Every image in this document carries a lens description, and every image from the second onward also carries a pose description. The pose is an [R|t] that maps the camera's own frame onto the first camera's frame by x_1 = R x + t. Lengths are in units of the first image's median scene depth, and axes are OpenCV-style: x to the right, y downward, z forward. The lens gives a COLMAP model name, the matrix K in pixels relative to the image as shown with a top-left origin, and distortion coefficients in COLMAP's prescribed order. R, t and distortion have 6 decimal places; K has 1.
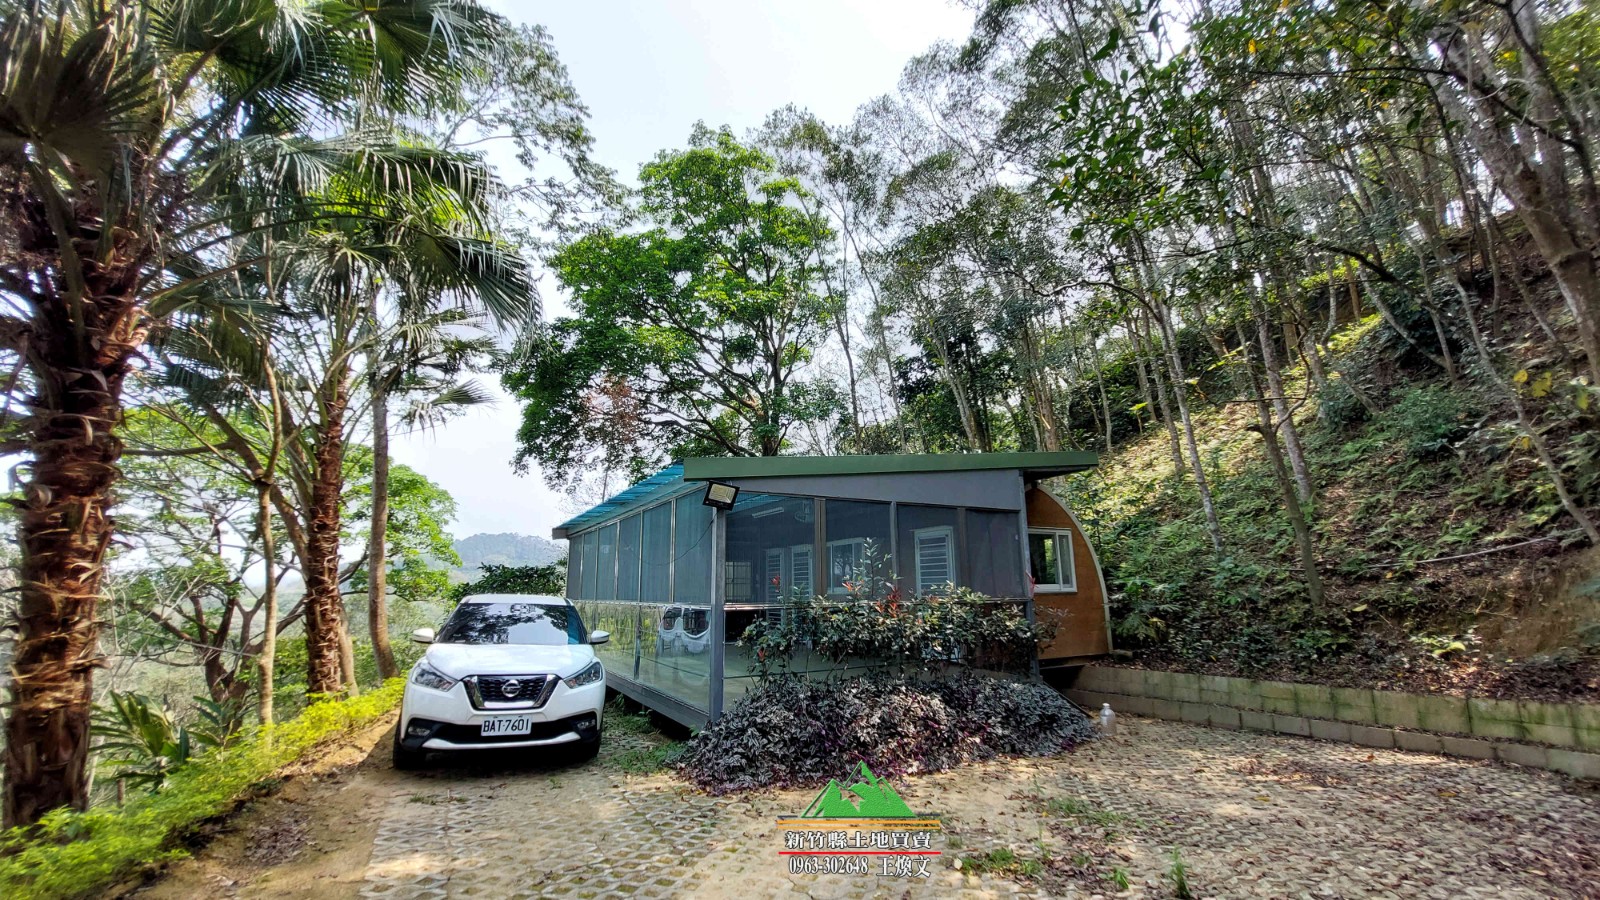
lens RADIAL K [[633.5, 0, 793.8], [0, 633.5, 458.7], [0, 0, 1]] dist [-0.014574, 0.000089]
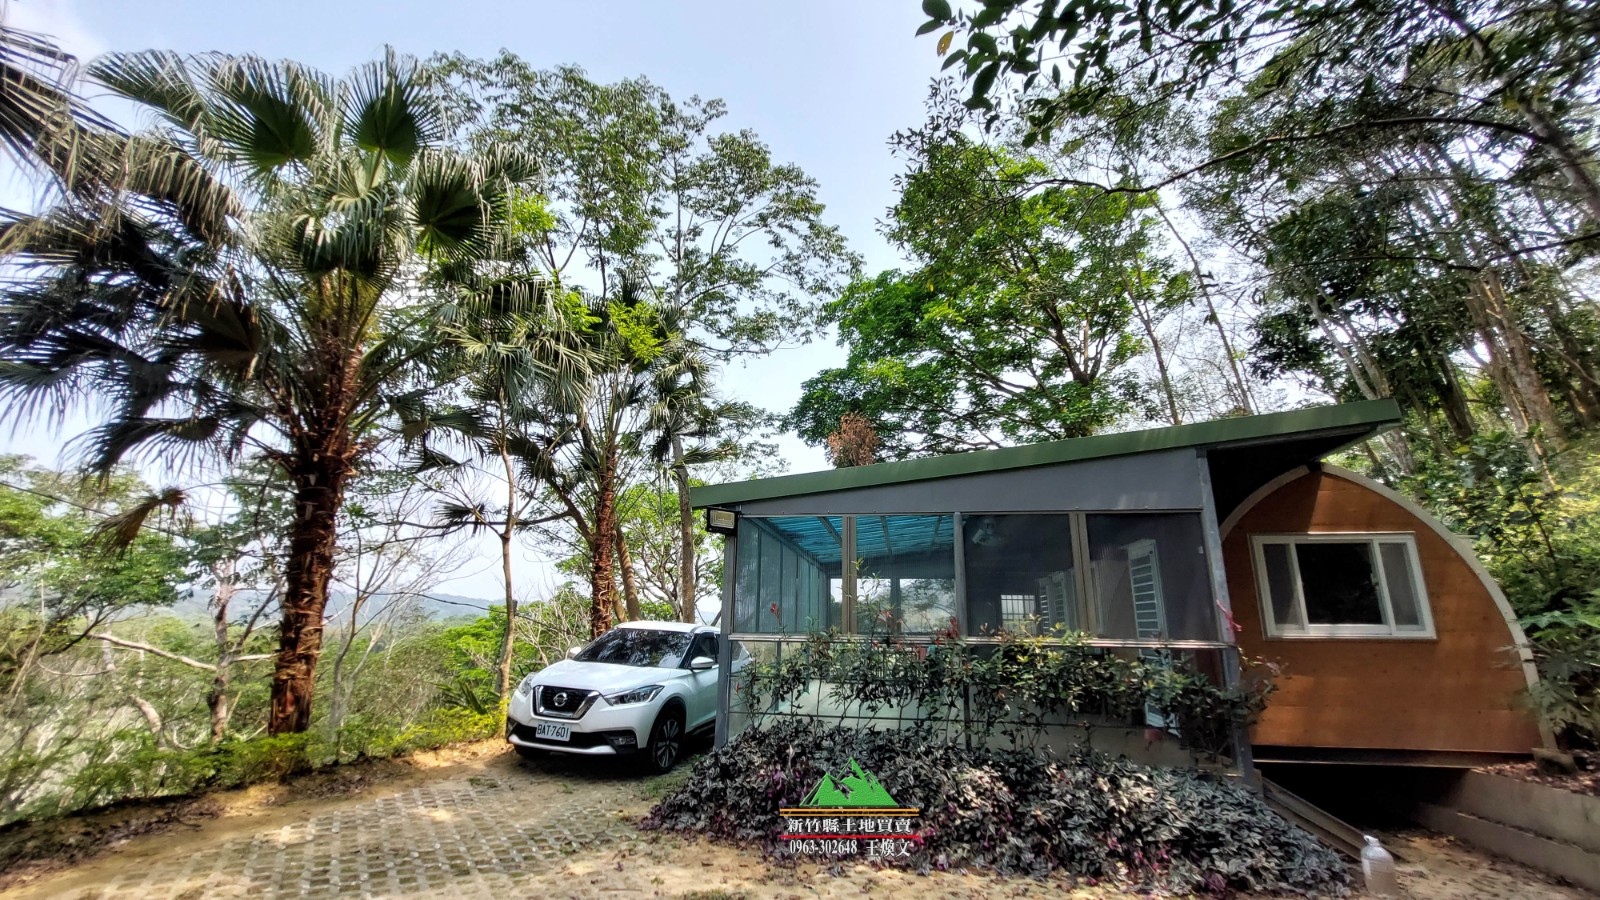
lens RADIAL K [[627.2, 0, 806.0], [0, 627.2, 456.2], [0, 0, 1]] dist [-0.018131, 0.000051]
pose [[0.785410, -0.140153, -0.602900, 0.396621], [0.100751, 0.989985, -0.098887, 0.044886], [0.610722, 0.016924, 0.791665, 0.205938]]
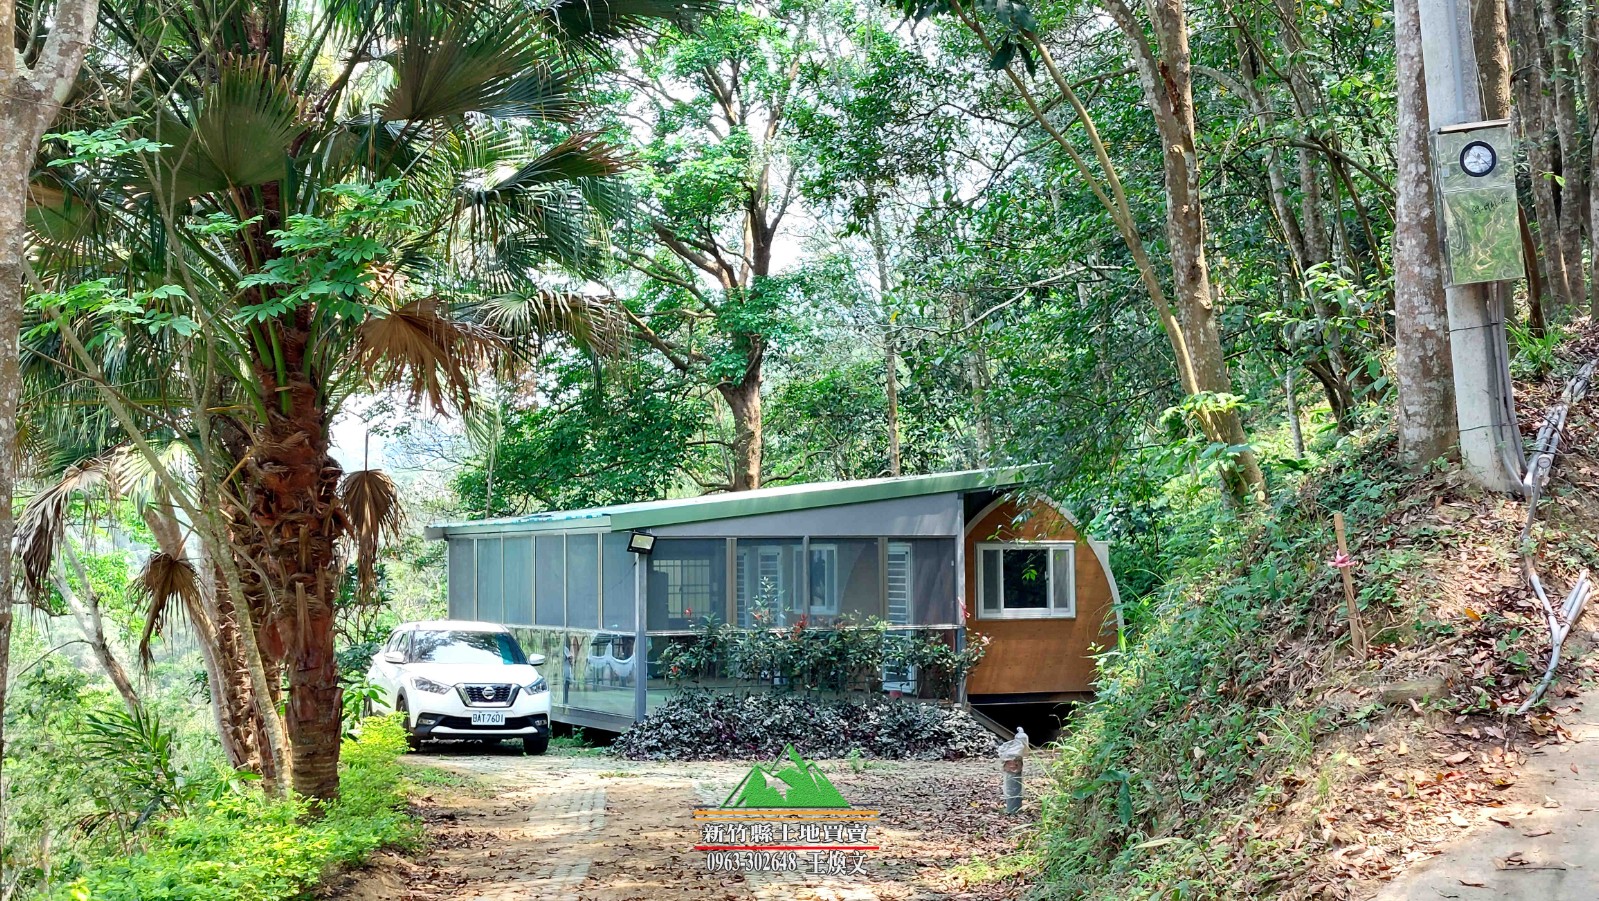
lens RADIAL K [[2236.0, 0, 799.5], [0, 2236.0, 450.5], [0, 0, 1]] dist [0.297890, -1.188466]
pose [[0.997350, -0.000582, -0.072755, 0.336084], [0.011784, 0.988058, 0.153631, -0.522002], [0.071797, -0.154082, 0.985446, -2.145282]]
